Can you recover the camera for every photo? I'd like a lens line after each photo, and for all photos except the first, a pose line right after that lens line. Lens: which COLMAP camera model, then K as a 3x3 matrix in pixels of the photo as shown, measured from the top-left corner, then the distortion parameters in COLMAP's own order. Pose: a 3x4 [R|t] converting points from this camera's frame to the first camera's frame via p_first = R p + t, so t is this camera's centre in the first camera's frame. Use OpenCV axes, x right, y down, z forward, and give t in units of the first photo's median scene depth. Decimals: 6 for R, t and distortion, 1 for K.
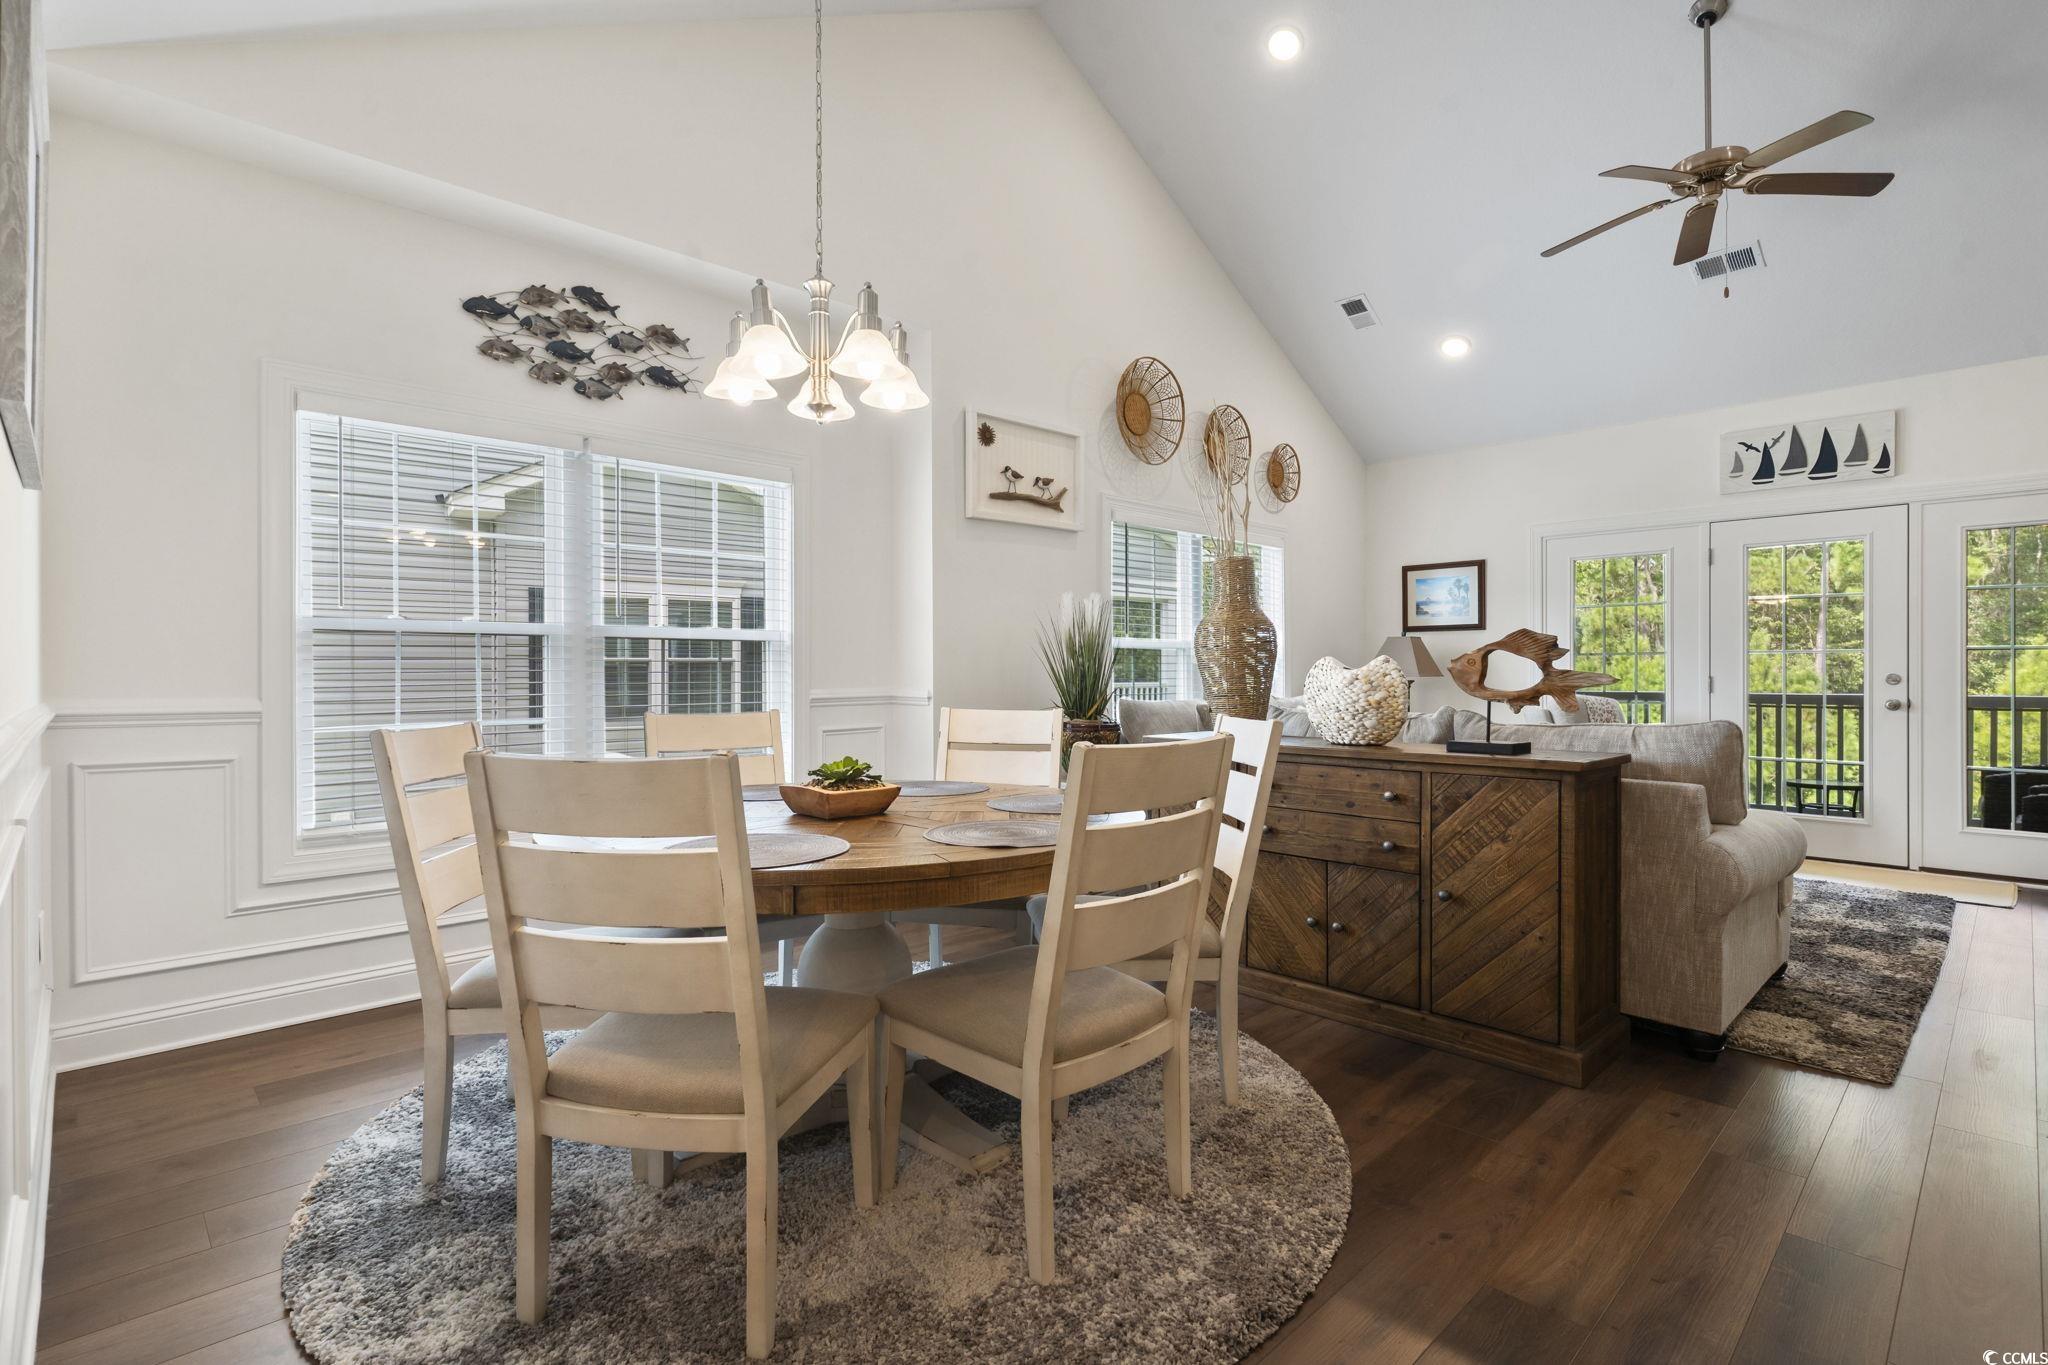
lens RADIAL K [[968.2, 0, 1016.7], [0, 968.2, 675.9], [0, 0, 1]] dist [0.002263, 0.001125]
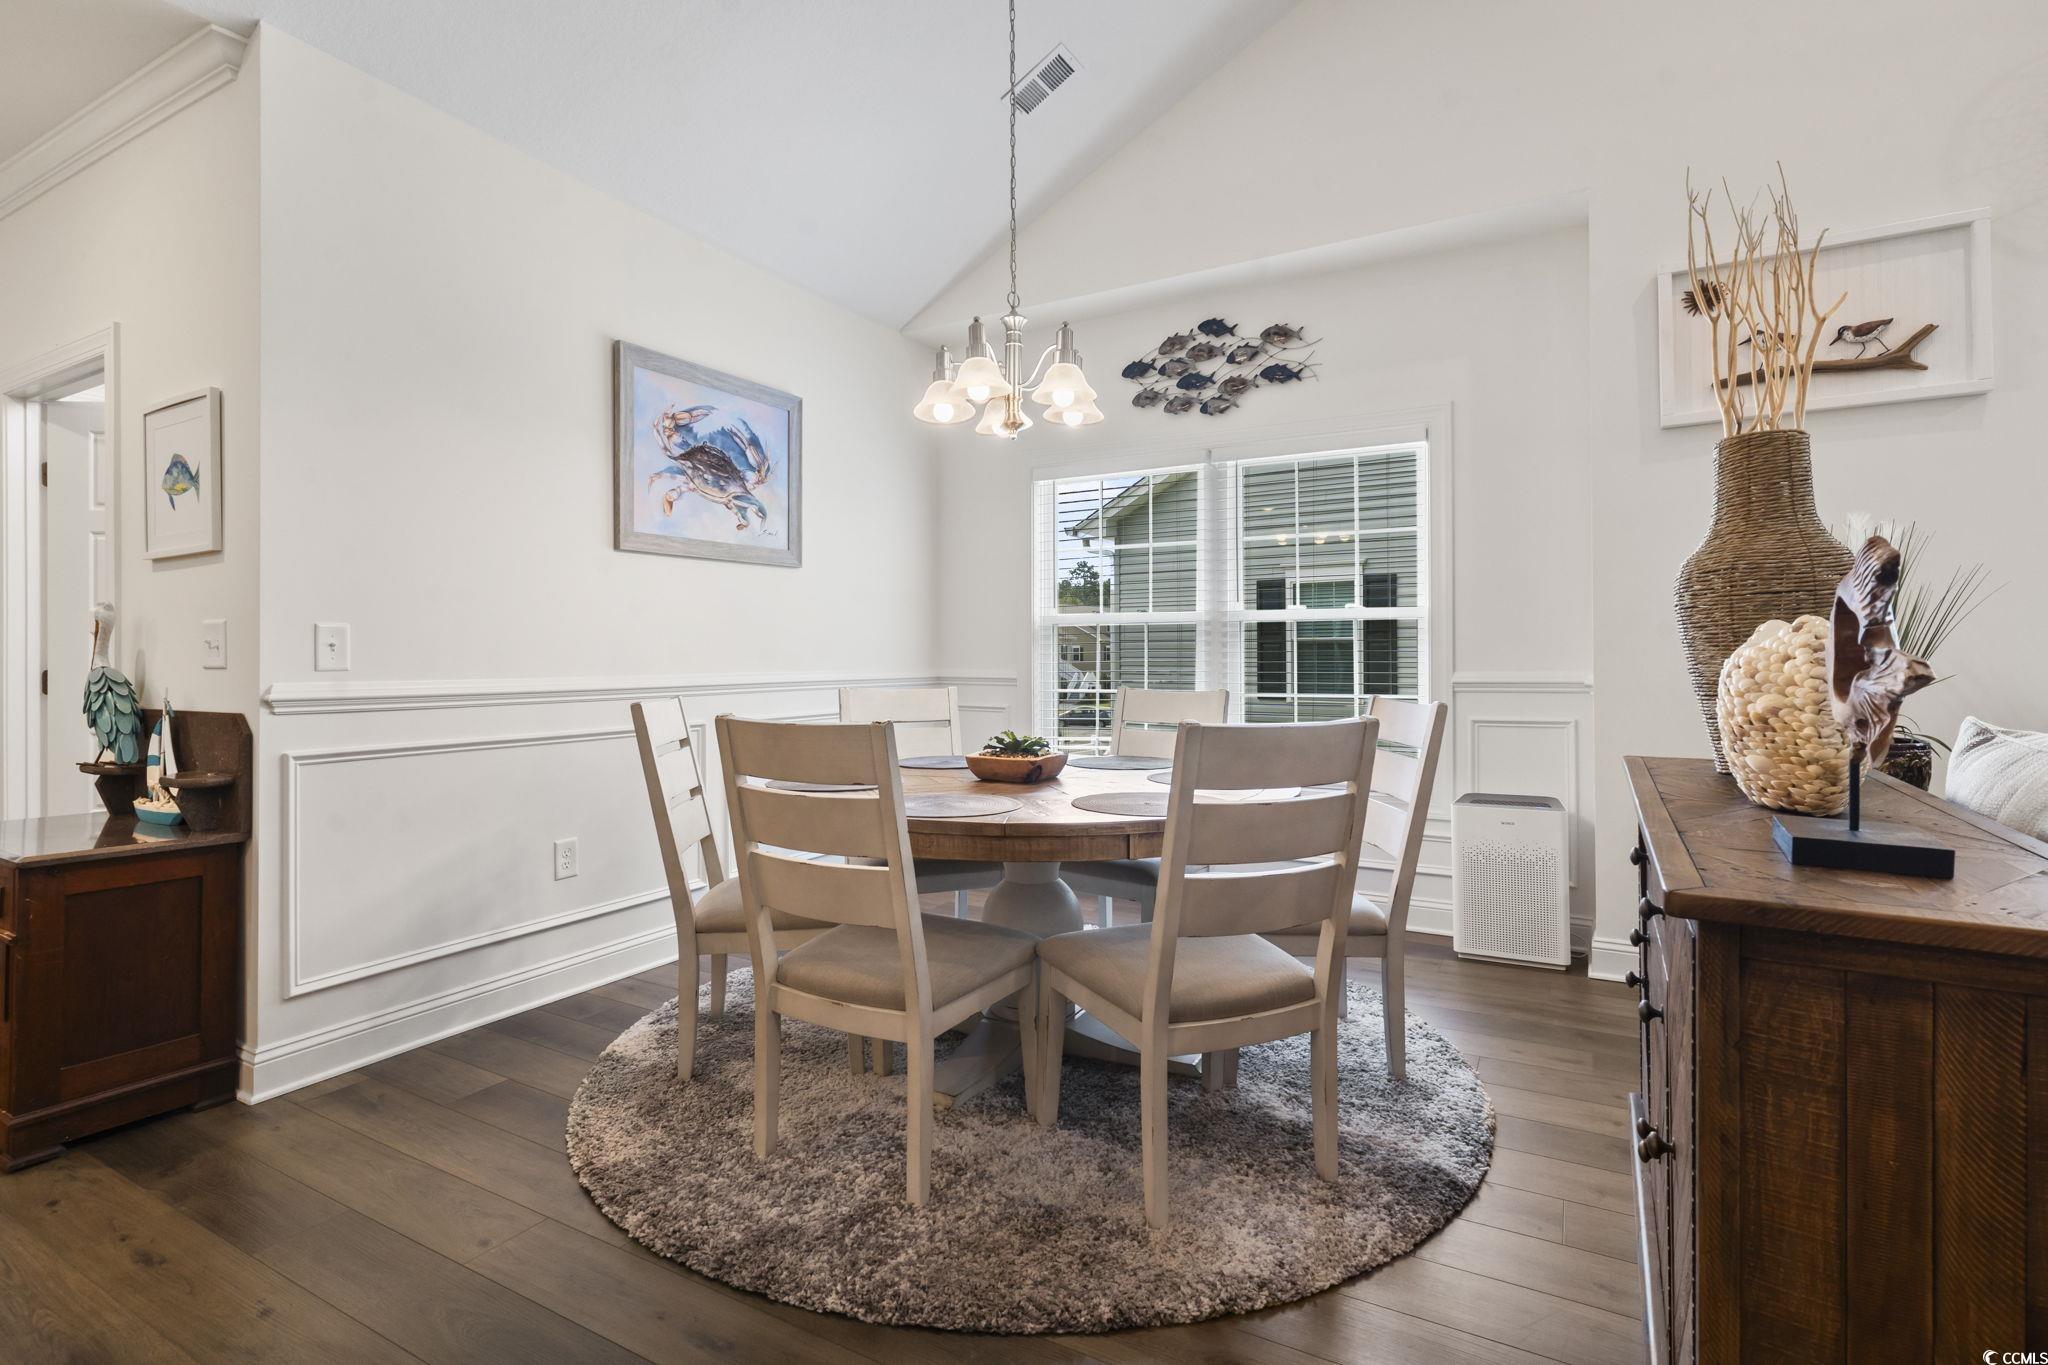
lens RADIAL K [[976.0, 0, 1018.2], [0, 976.0, 652.6], [0, 0, 1]] dist [-0.000847, -0.000530]
pose [[0.287729, -0.000355, -0.957712, 0.548841], [0.000155, 1.000000, -0.000324, -0.002813], [0.957712, -0.000055, 0.287730, 0.402765]]
